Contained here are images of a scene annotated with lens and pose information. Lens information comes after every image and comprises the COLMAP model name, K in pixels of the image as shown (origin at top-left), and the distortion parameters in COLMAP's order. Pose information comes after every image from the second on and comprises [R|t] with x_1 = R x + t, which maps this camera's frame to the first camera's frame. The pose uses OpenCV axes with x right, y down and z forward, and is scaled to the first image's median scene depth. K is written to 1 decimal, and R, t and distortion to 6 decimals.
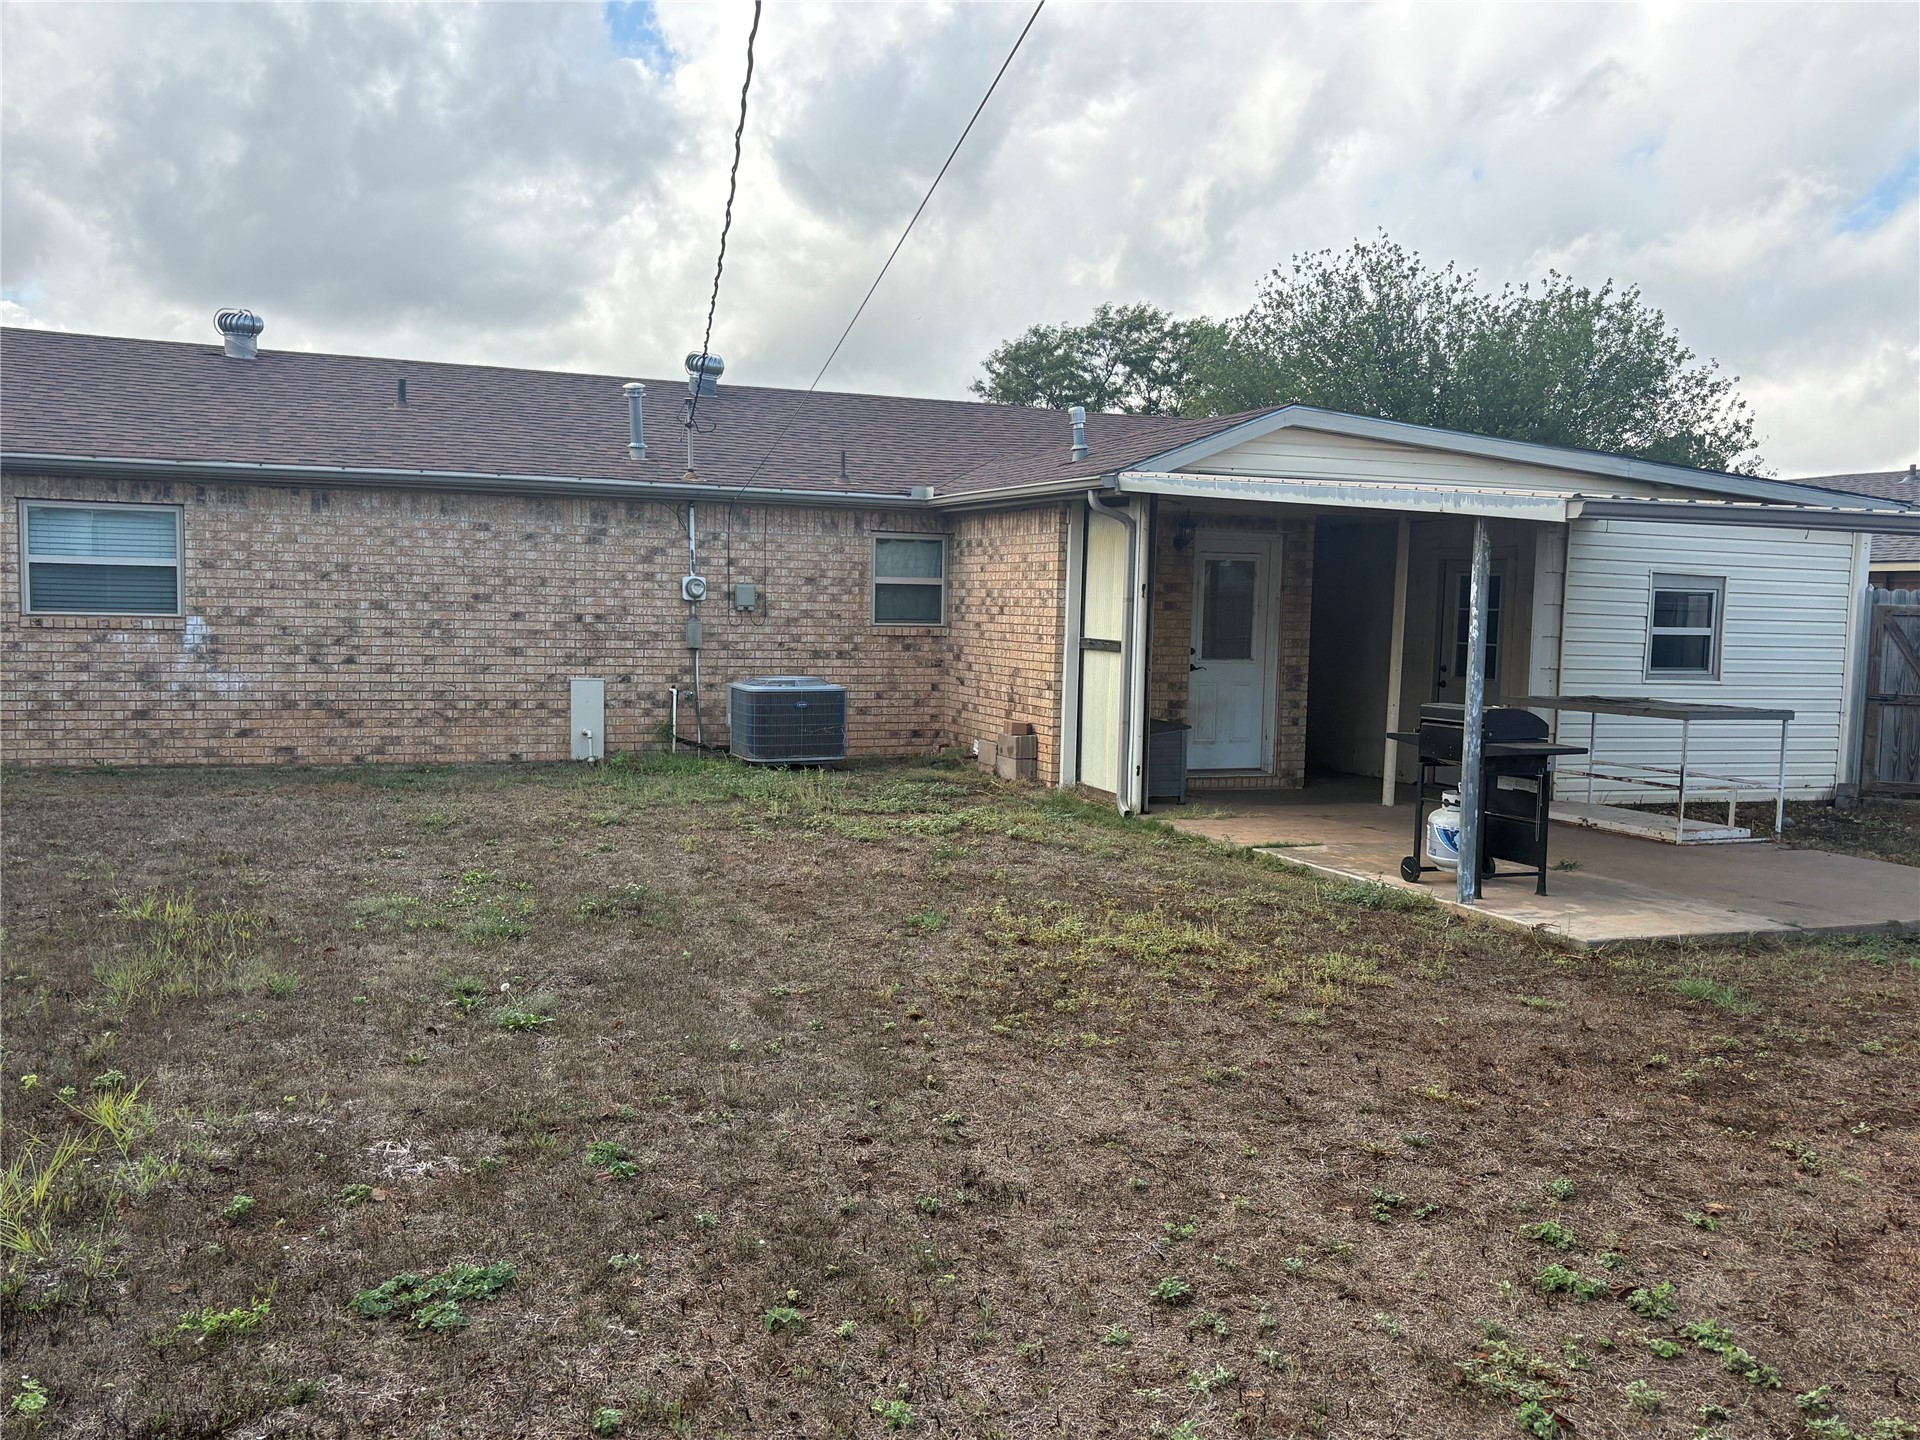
lens RADIAL K [[1606.0, 0, 955.9], [0, 1606.0, 728.0], [0, 0, 1]] dist [0.022754, 0.009035]
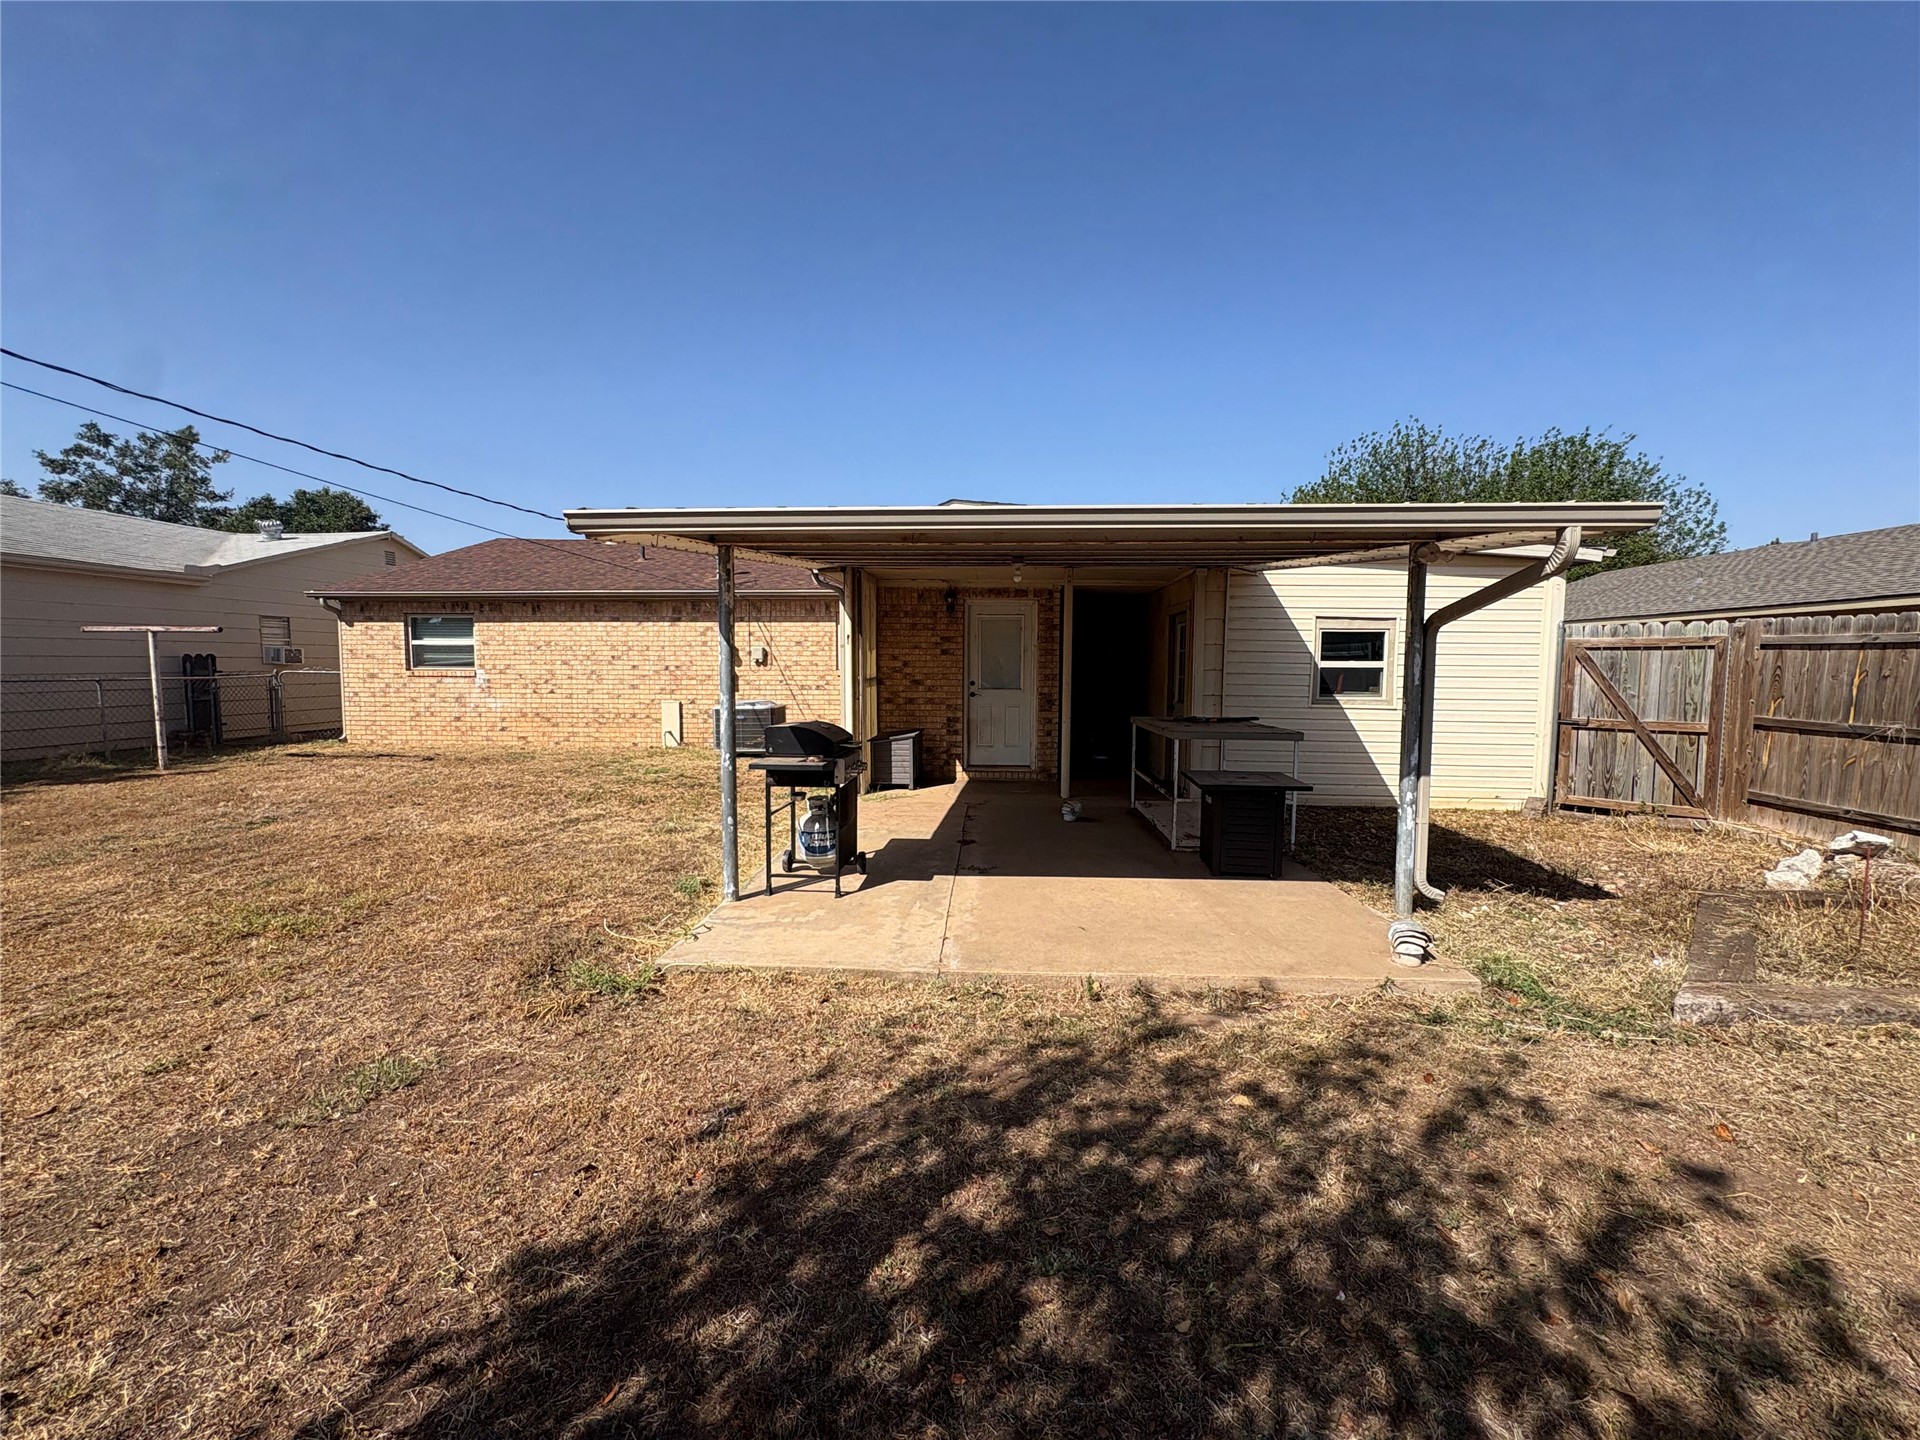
lens RADIAL K [[765.6, 0, 961.0], [0, 765.6, 719.3], [0, 0, 1]] dist [0.000409, 0.000440]
pose [[0.911518, 0.011537, -0.411099, 0.431153], [-0.016335, 0.999833, -0.008161, -0.009656], [0.410937, 0.014154, 0.911554, 0.370873]]
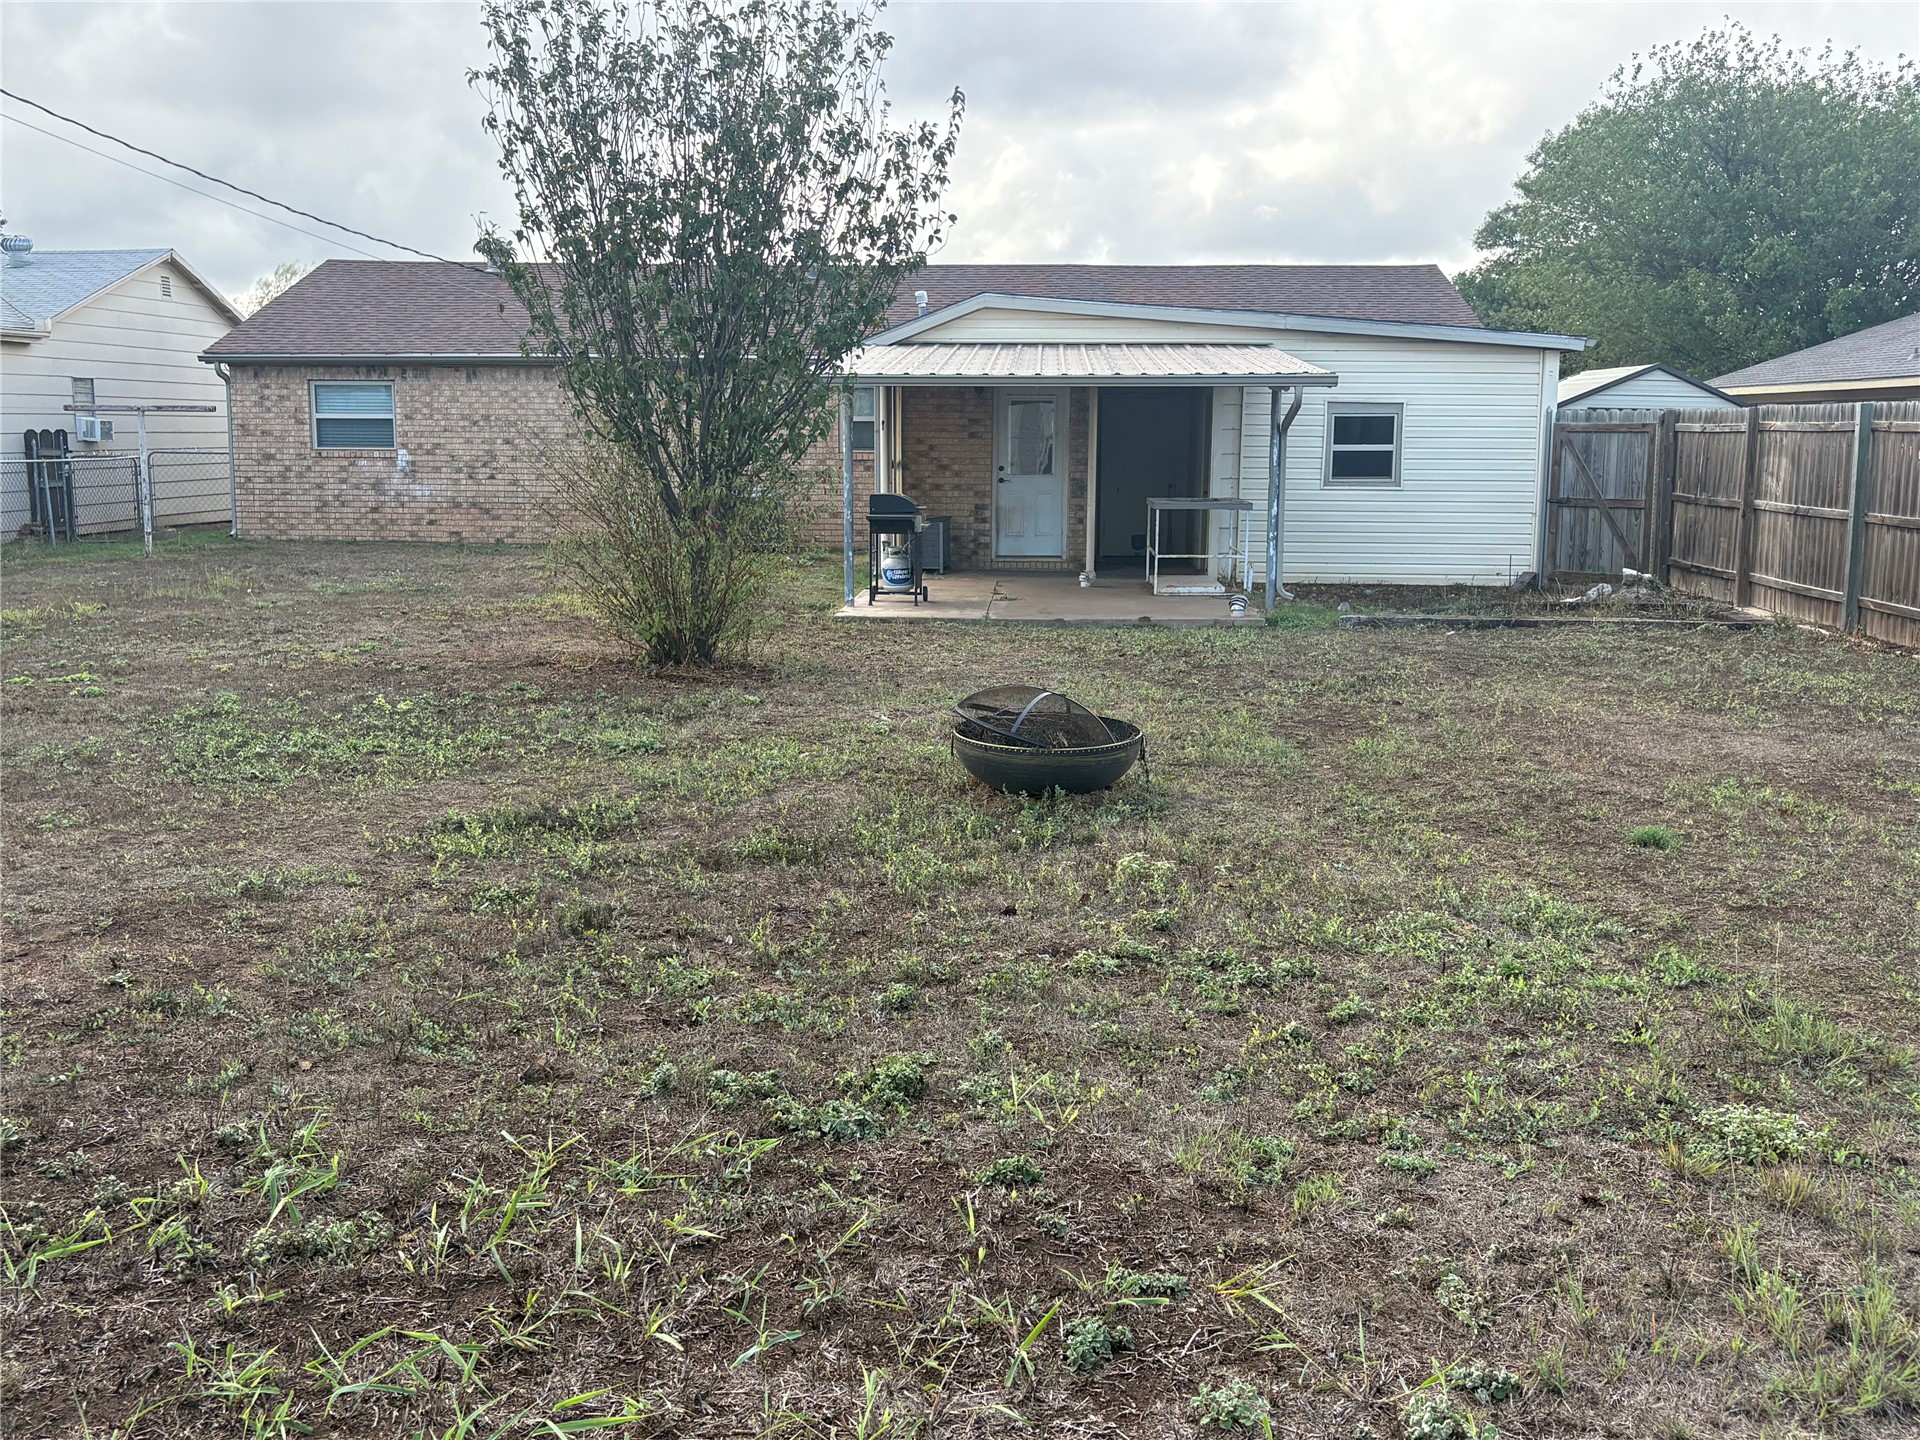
lens RADIAL K [[1904.7, 0, 969.5], [0, 1904.7, 720.6], [0, 0, 1]] dist [0.089671, 0.000000]
pose [[0.911763, 0.044997, -0.408244, 0.813192], [-0.016804, 0.997235, 0.072386, 0.050884], [0.410372, -0.059139, 0.909998, -0.518609]]
